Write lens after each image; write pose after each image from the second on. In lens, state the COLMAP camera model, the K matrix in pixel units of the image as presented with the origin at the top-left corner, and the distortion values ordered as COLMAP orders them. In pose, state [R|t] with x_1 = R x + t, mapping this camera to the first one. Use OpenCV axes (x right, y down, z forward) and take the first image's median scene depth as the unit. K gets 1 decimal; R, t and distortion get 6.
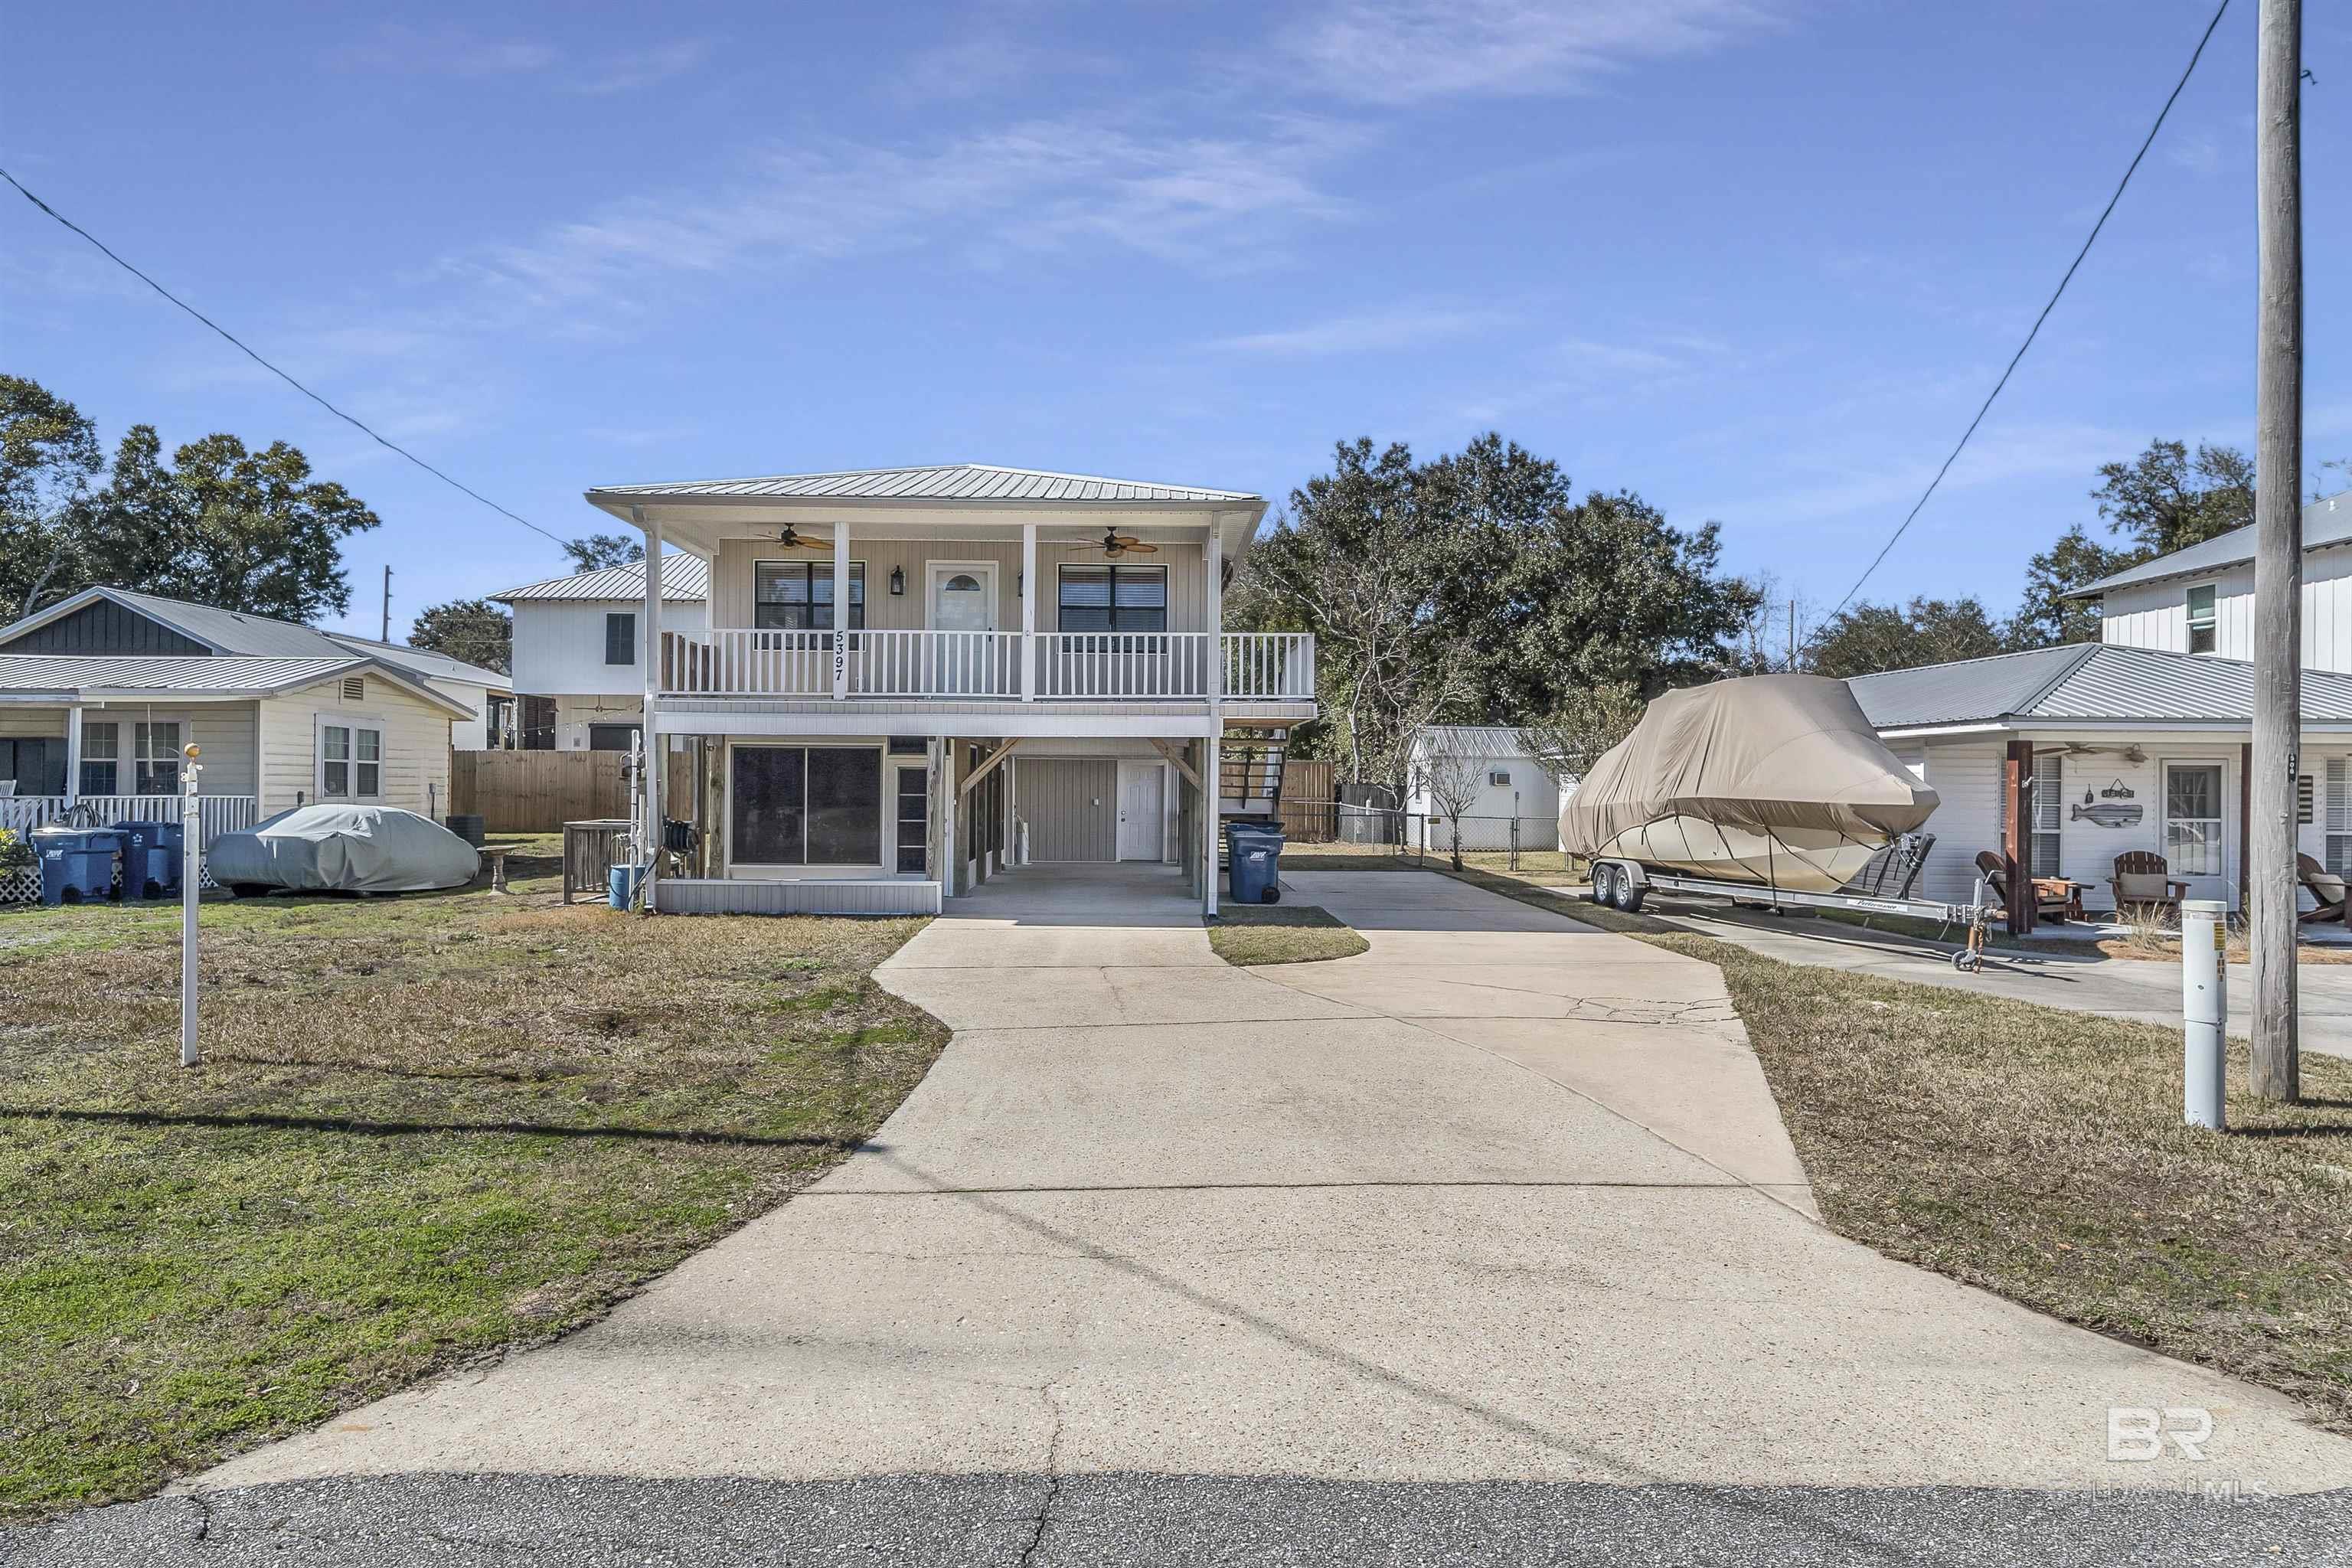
lens RADIAL K [[852.0, 0, 1176.3], [0, 852.0, 787.1], [0, 0, 1]] dist [0.002862, -0.001909]
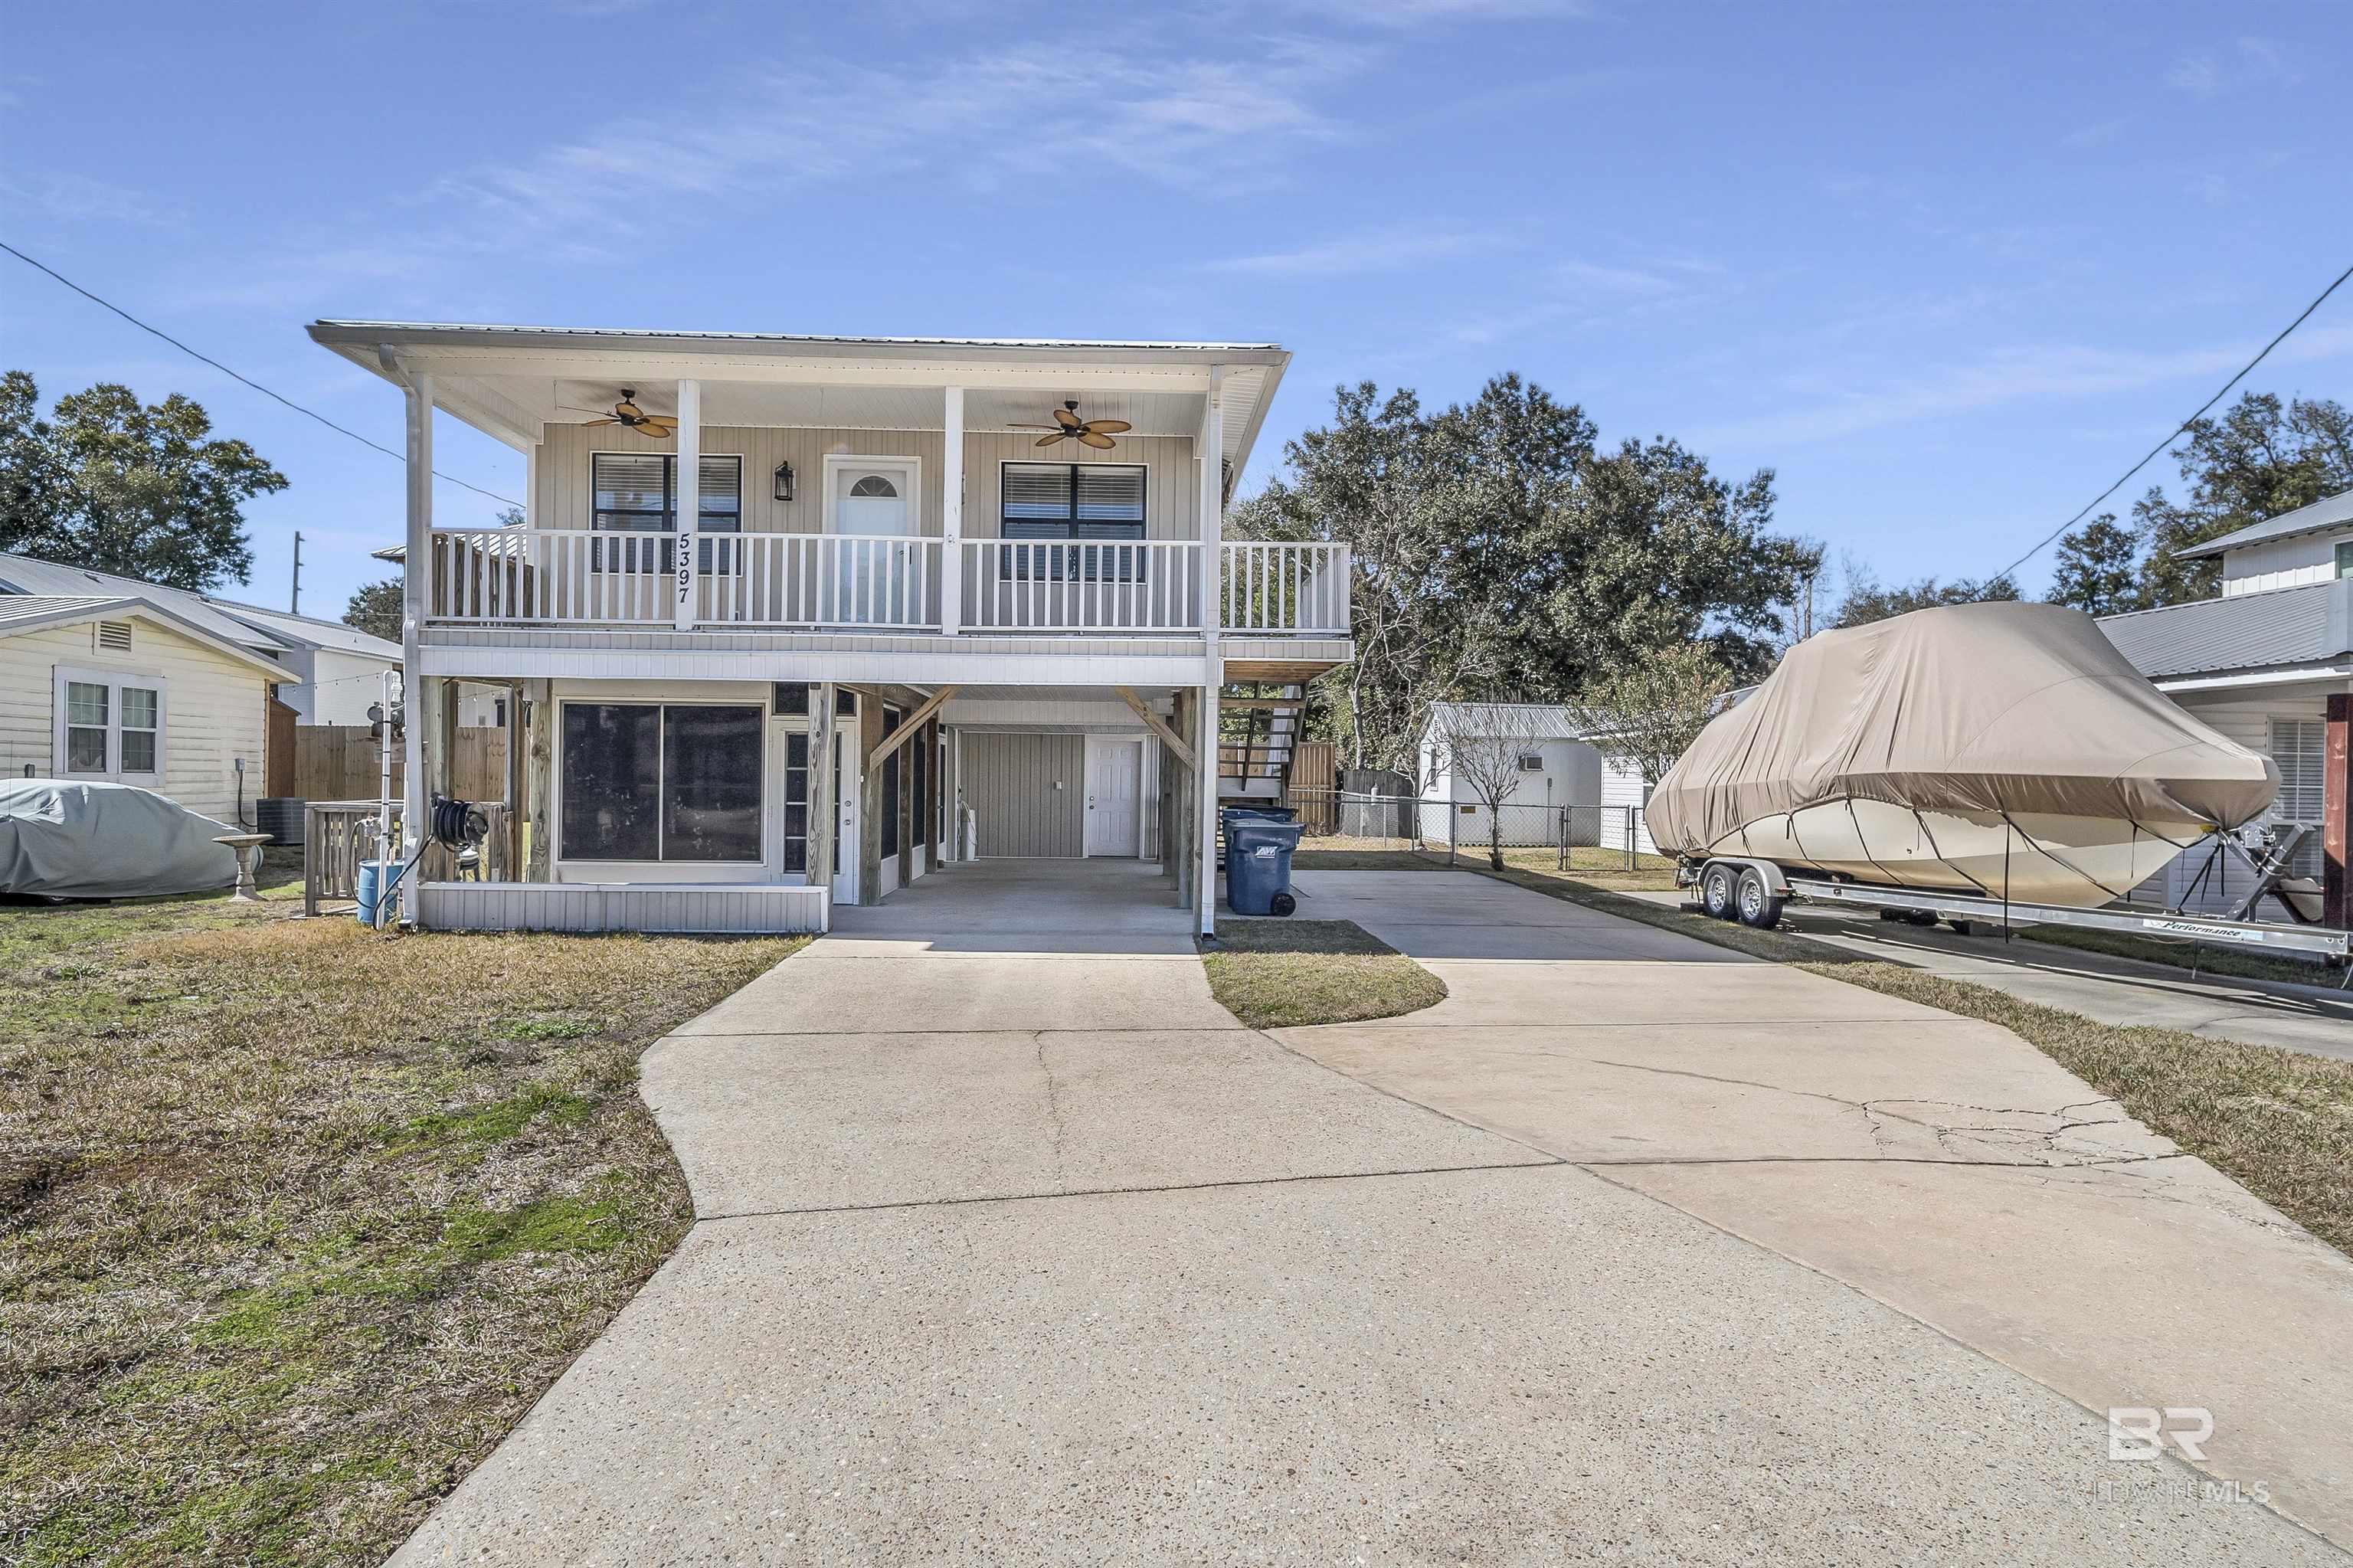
lens RADIAL K [[852.4, 0, 1176.8], [0, 852.4, 787.1], [0, 0, 1]] dist [0.002862, -0.001909]
pose [[0.999604, 0.005456, 0.027602, -0.002485], [-0.005657, 0.999958, 0.007217, 0.013909], [-0.027562, -0.007371, 0.999593, 0.187177]]
